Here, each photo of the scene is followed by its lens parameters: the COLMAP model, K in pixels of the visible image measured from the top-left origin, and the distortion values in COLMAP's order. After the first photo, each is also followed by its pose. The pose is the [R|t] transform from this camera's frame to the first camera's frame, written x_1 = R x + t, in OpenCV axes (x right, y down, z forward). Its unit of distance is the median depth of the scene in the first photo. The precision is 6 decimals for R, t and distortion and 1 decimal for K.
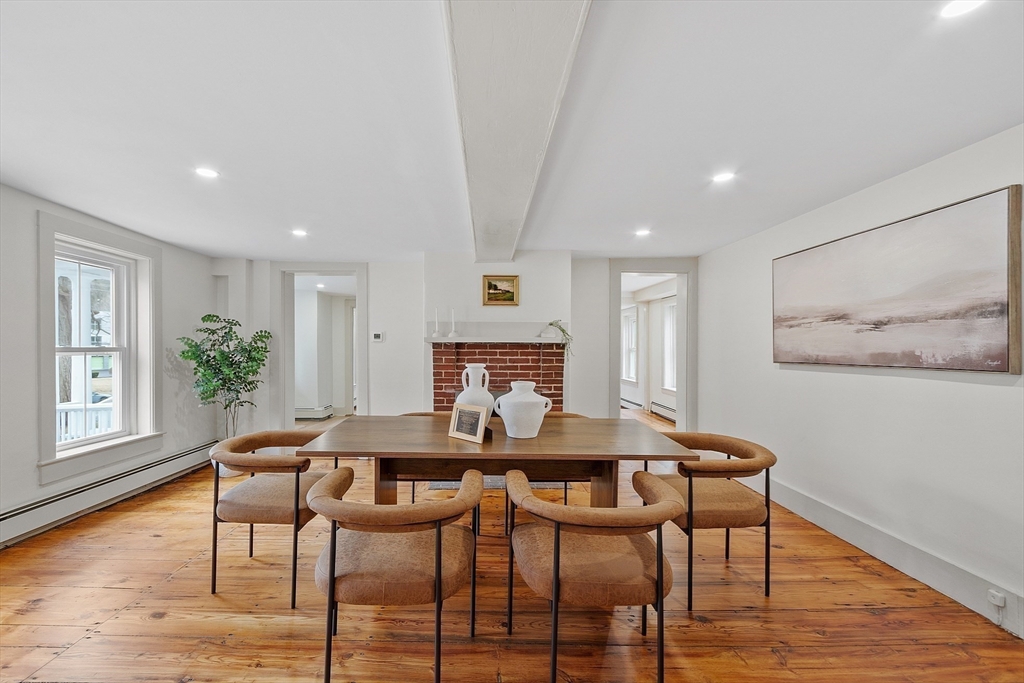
lens RADIAL K [[453.5, 0, 510.6], [0, 453.5, 349.3], [0, 0, 1]] dist [0.004165, -0.002367]
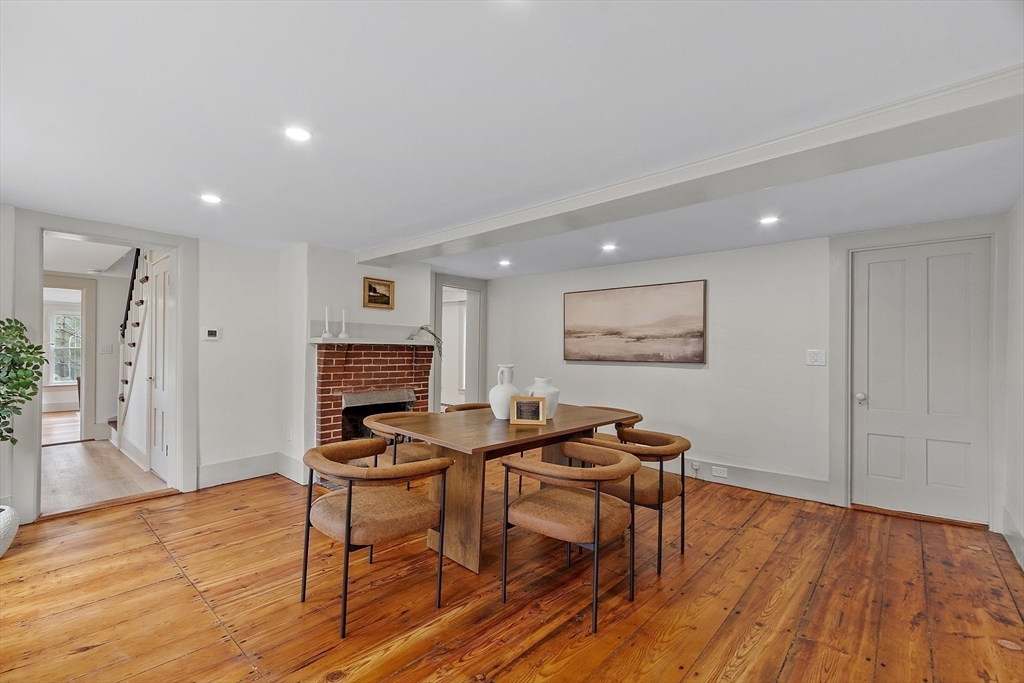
lens RADIAL K [[453.5, 0, 474.8], [0, 453.5, 345.7], [0, 0, 1]] dist [0.004165, -0.002367]
pose [[0.693193, 0.009616, 0.720688, -0.625618], [-0.006605, 0.999954, -0.006989, -0.005572], [-0.720722, 0.000085, 0.693224, 0.127423]]
